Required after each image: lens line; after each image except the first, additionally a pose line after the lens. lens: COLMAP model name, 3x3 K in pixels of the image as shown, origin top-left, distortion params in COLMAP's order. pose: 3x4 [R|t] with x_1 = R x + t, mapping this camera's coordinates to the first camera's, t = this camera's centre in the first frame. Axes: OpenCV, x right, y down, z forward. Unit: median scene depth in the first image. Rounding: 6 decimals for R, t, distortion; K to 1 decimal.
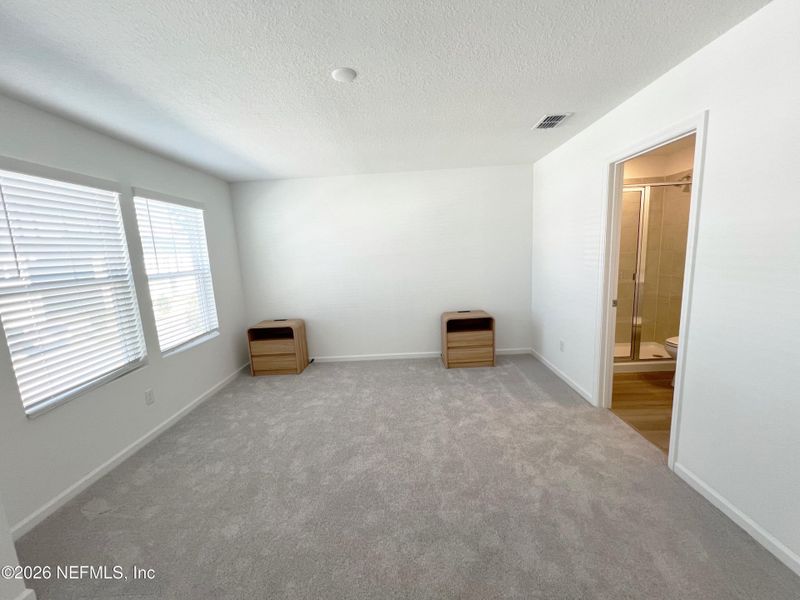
lens RADIAL K [[320.6, 0, 398.7], [0, 320.6, 300.7], [0, 0, 1]] dist [-0.002889, 0.000110]
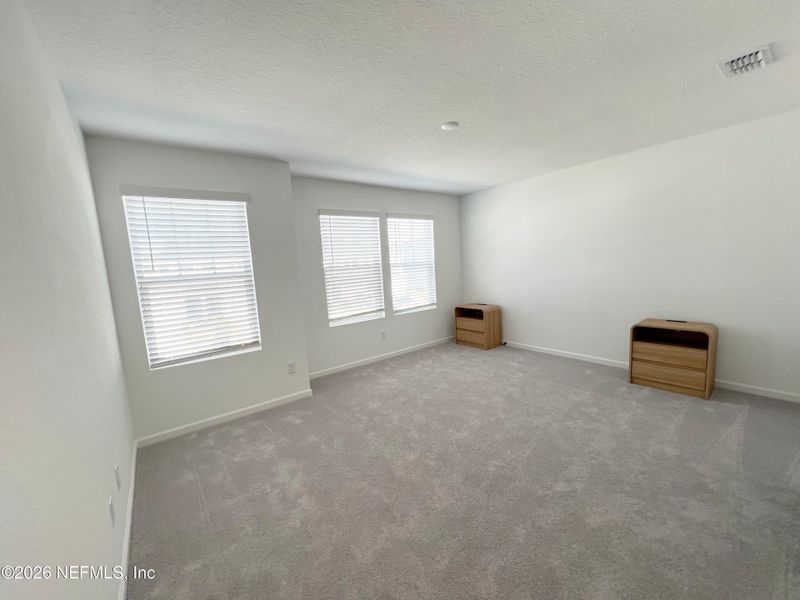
lens RADIAL K [[320.6, 0, 394.2], [0, 320.6, 303.9], [0, 0, 1]] dist [-0.002889, 0.000110]
pose [[0.623856, 0.118929, -0.772437, 0.410561], [-0.095239, 0.992557, 0.075900, -0.001644], [0.775715, 0.026216, 0.630539, -0.032741]]
